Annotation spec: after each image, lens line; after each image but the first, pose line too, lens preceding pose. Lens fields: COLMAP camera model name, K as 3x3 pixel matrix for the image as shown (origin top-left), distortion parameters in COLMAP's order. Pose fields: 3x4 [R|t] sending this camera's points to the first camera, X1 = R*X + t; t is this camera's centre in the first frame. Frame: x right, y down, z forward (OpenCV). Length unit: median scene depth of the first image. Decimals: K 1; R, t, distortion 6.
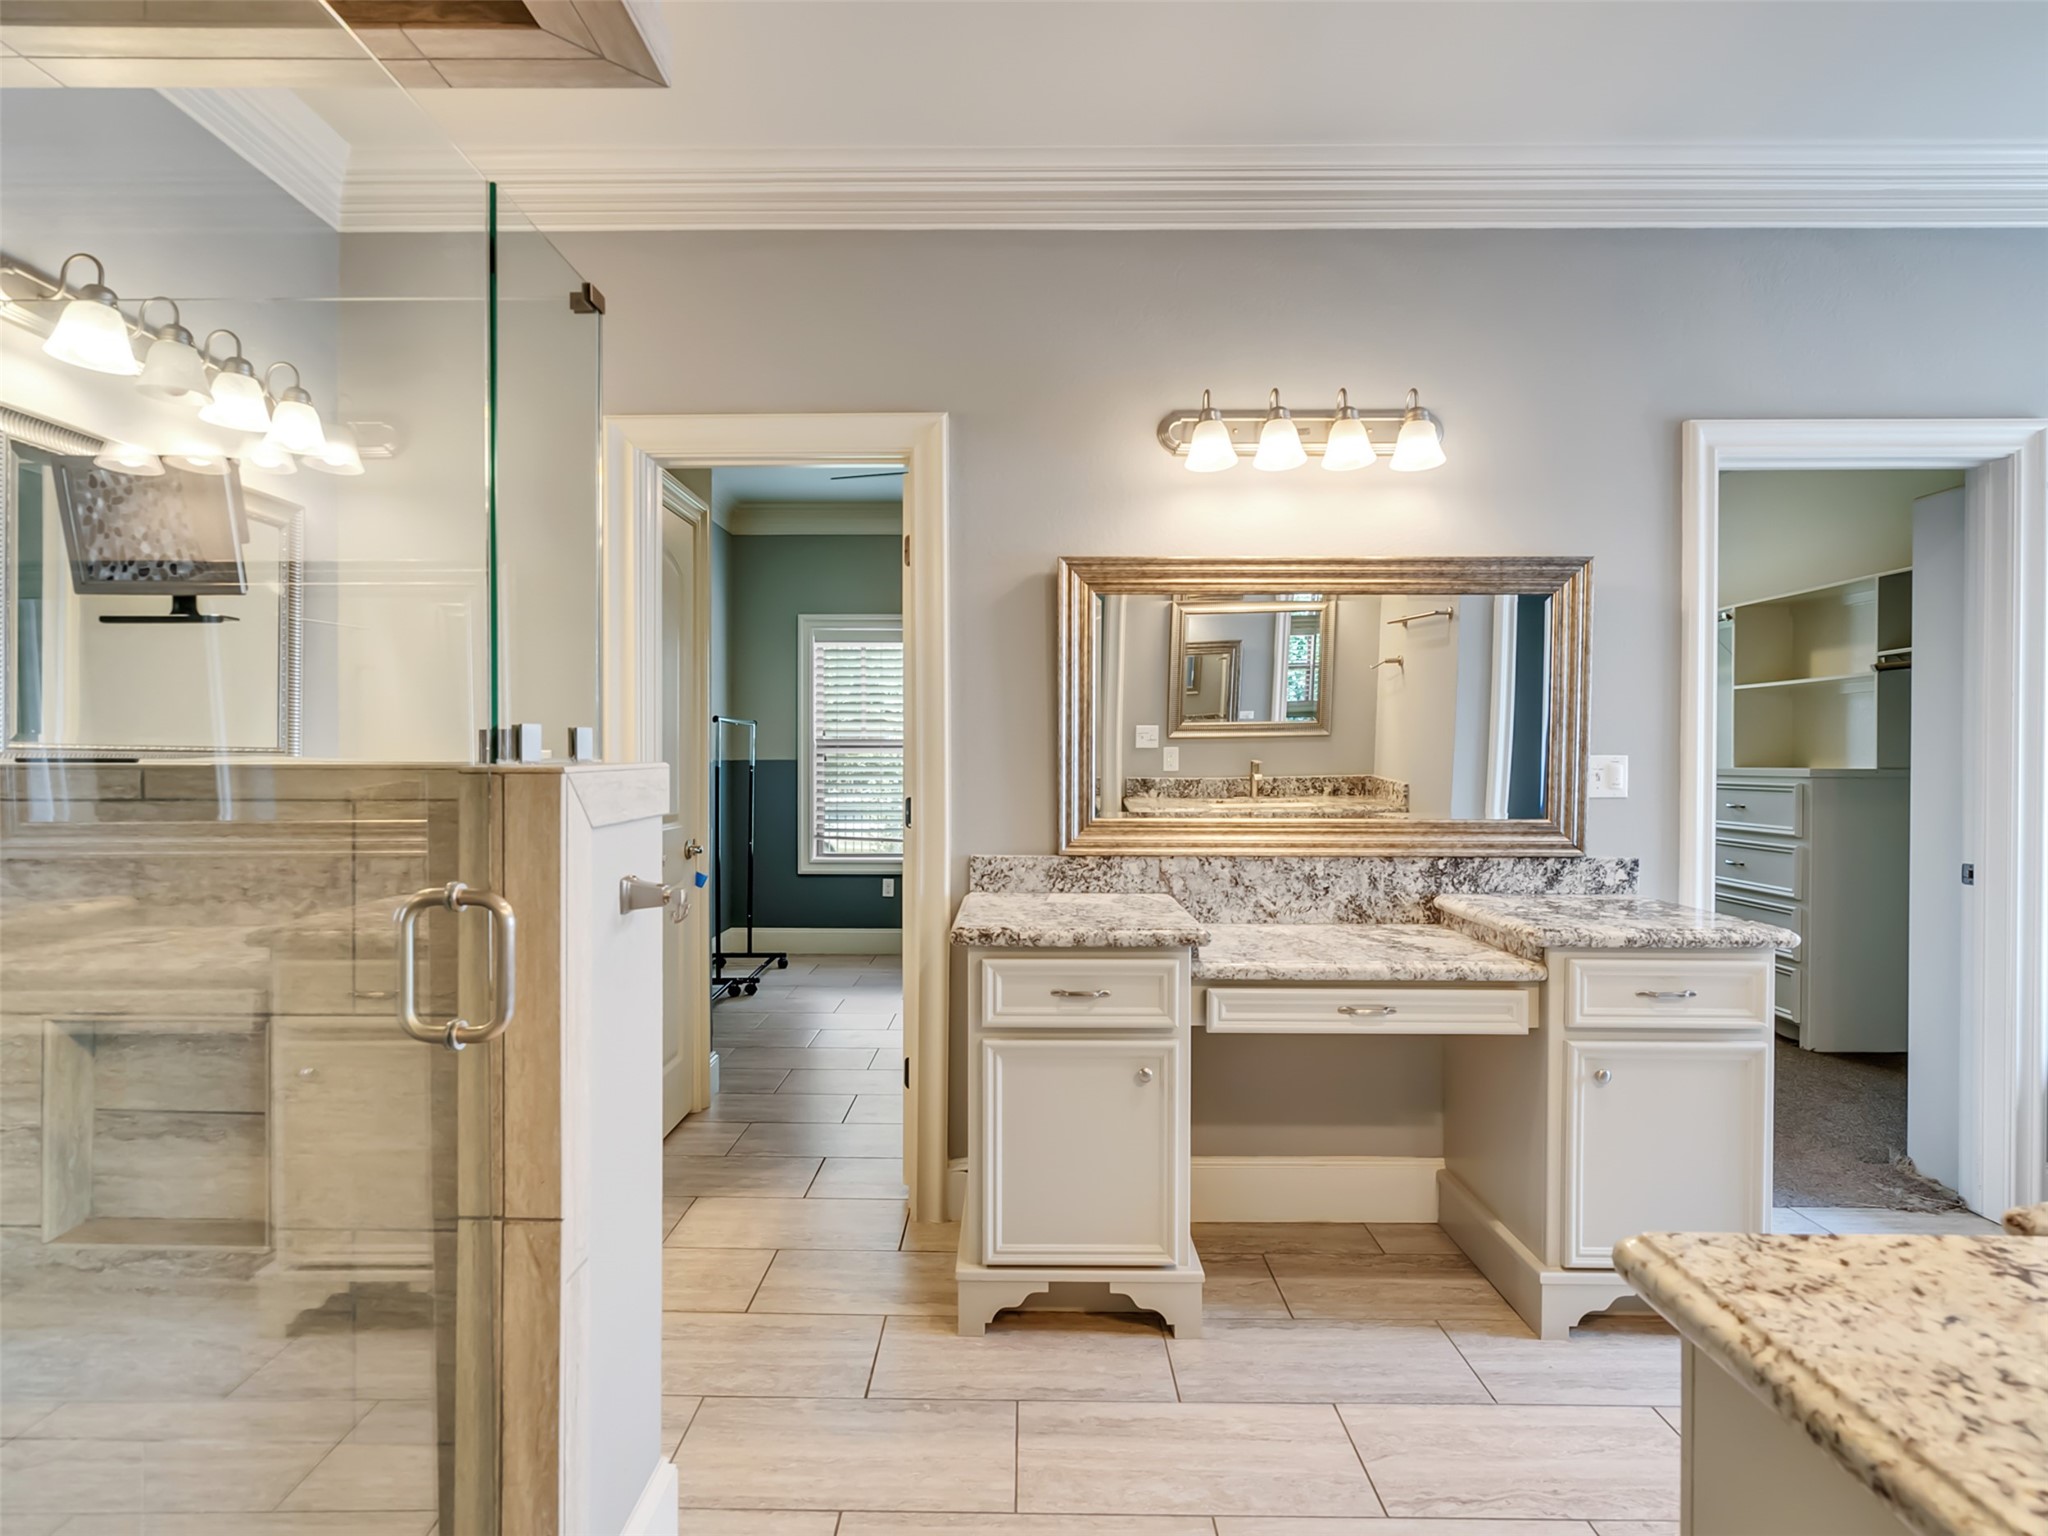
lens RADIAL K [[1169.6, 0, 1010.0], [0, 1169.6, 766.2], [0, 0, 1]] dist [-0.001400, 0.004272]
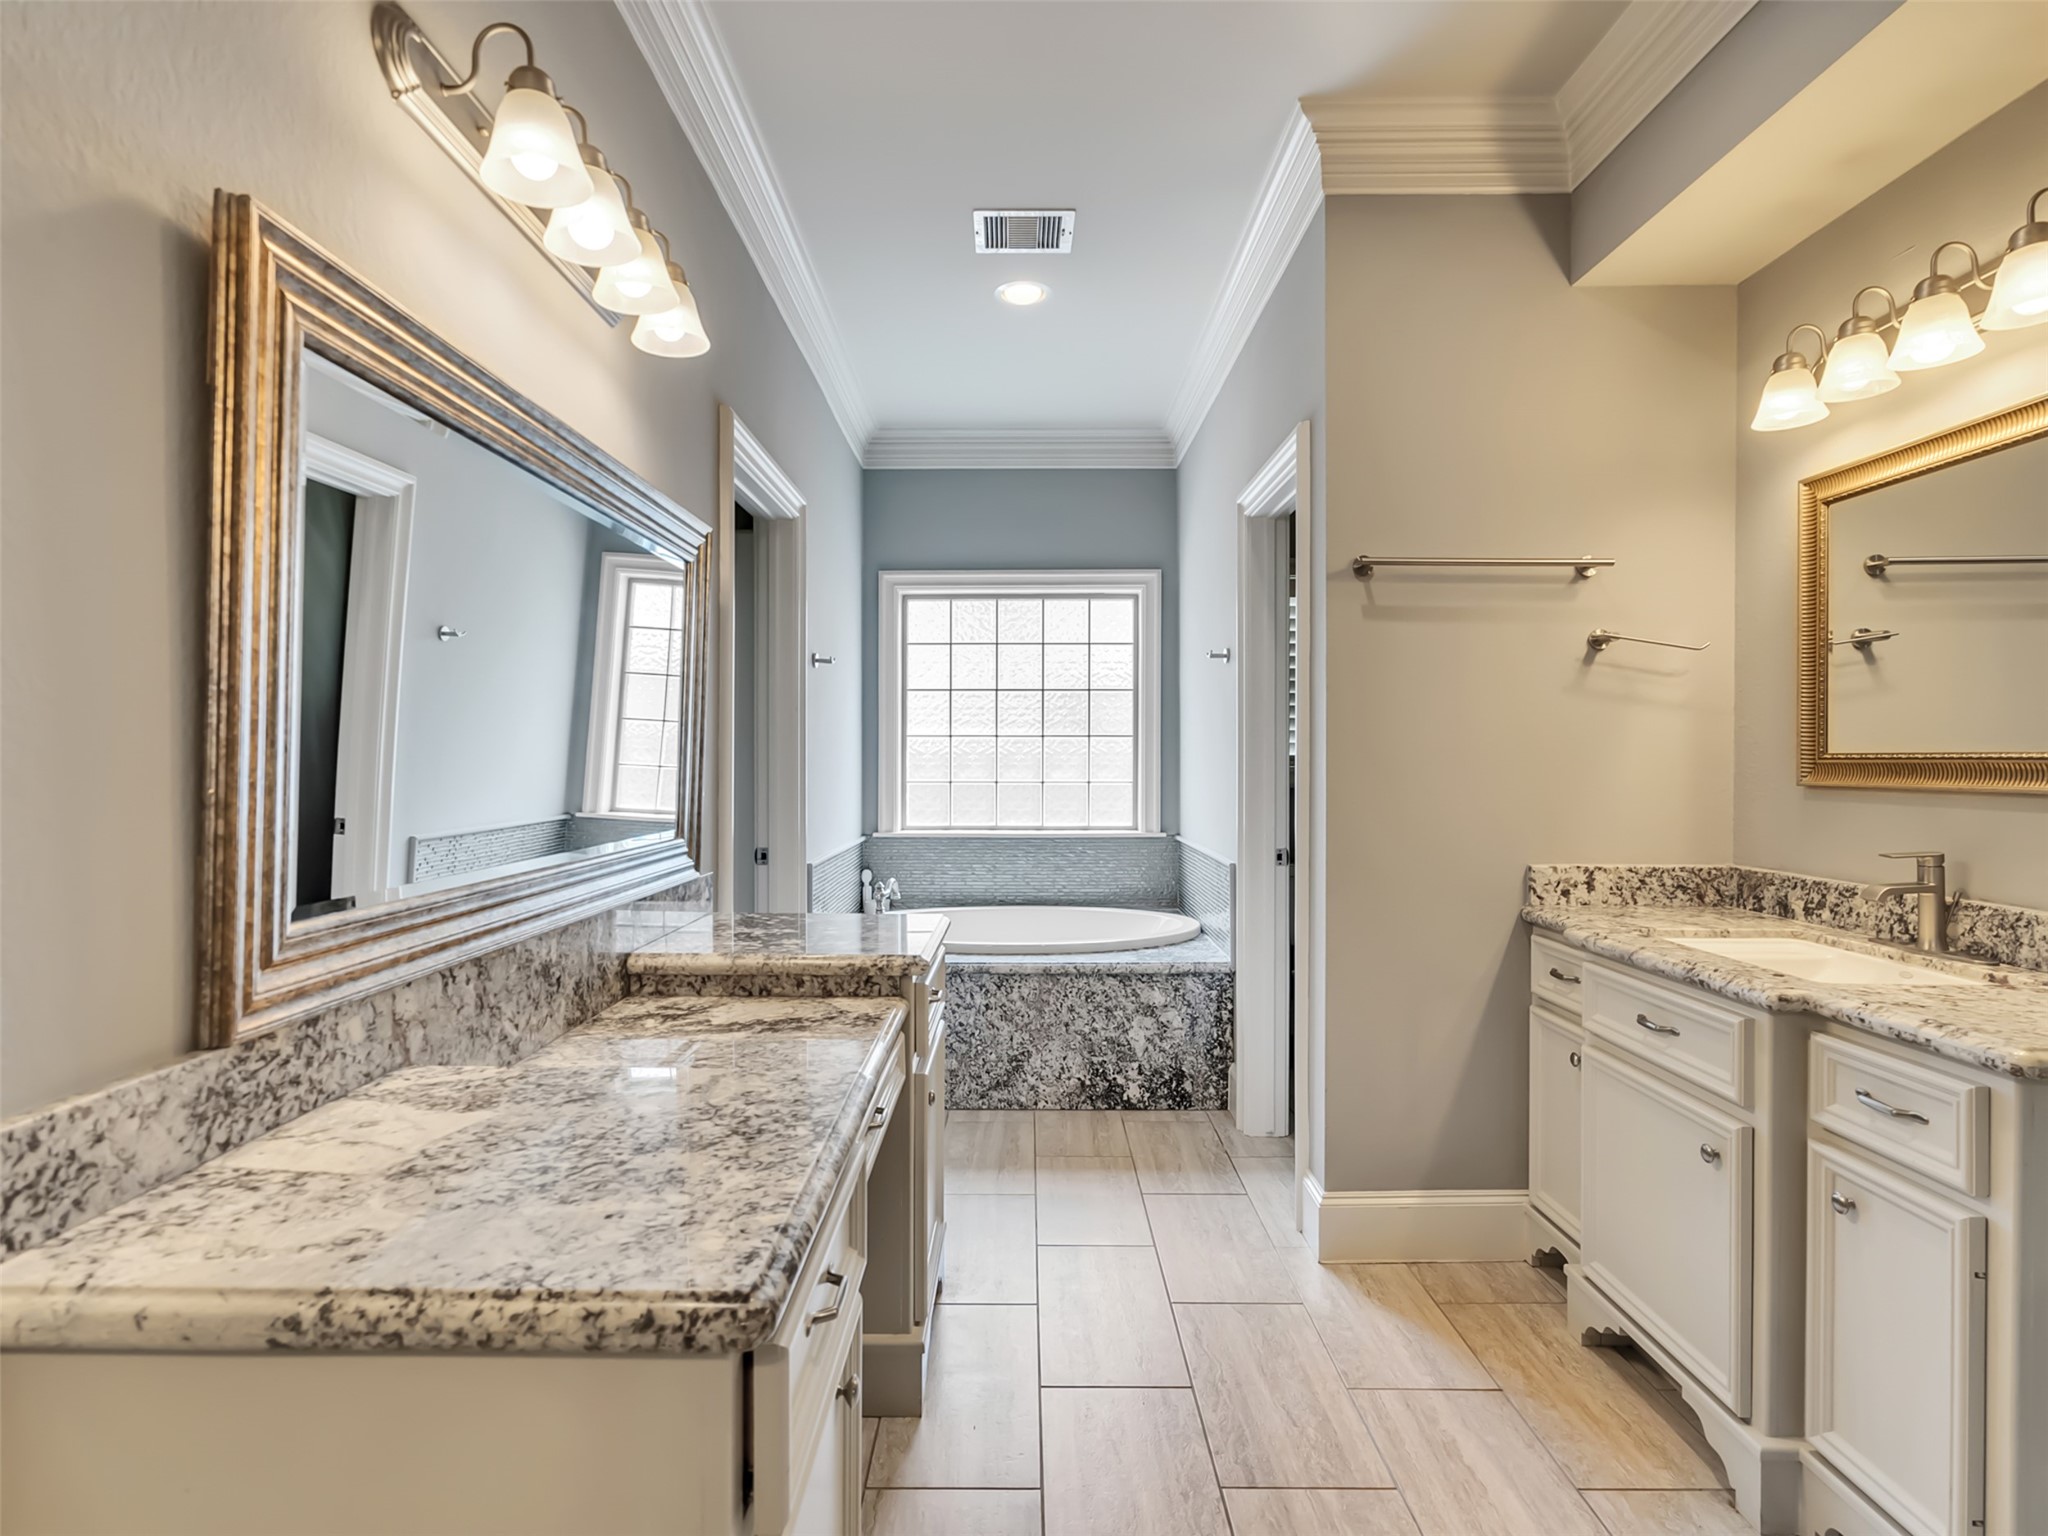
lens RADIAL K [[1043.9, 0, 1008.1], [0, 1043.9, 760.5], [0, 0, 1]] dist [-0.018377, 0.000986]
pose [[-0.008681, -0.004469, 0.999952, -0.273265], [0.016988, 0.999845, 0.004616, -0.008218], [-0.999818, 0.017027, -0.008604, 0.771298]]
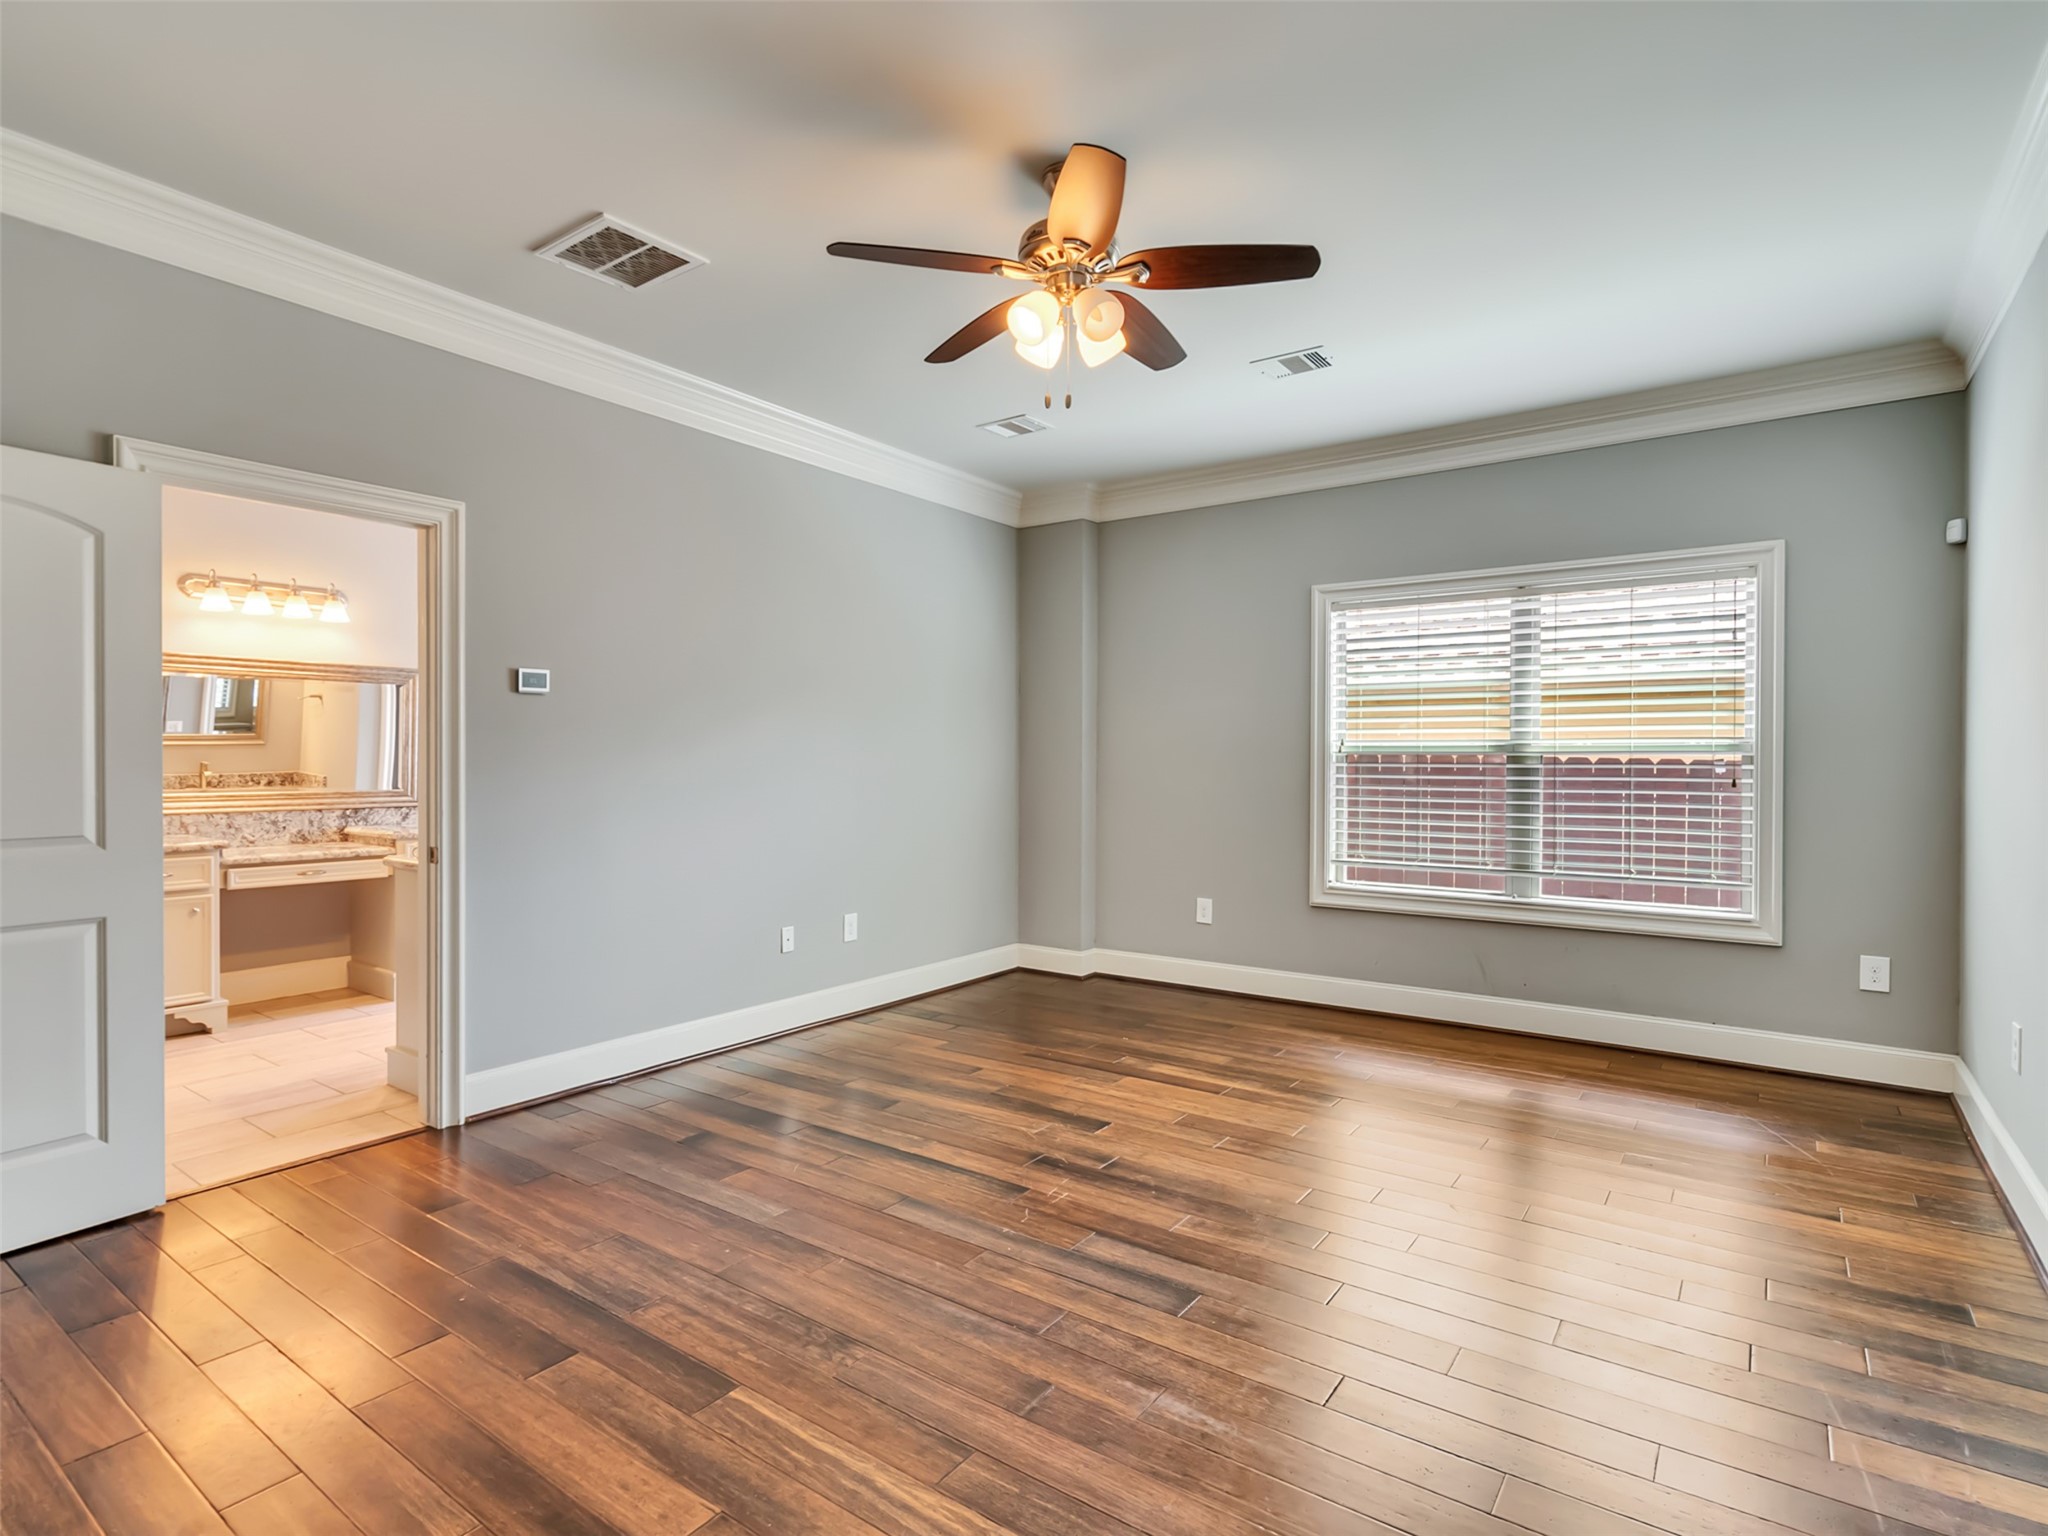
lens RADIAL K [[1043.9, 0, 1008.1], [0, 1043.9, 760.5], [0, 0, 1]] dist [-0.018377, 0.000986]
pose [[0.607656, -0.002545, 0.794196, -0.372932], [0.006394, 0.999978, -0.001688, 0.003133], [-0.794175, 0.006104, 0.607659, -1.029347]]
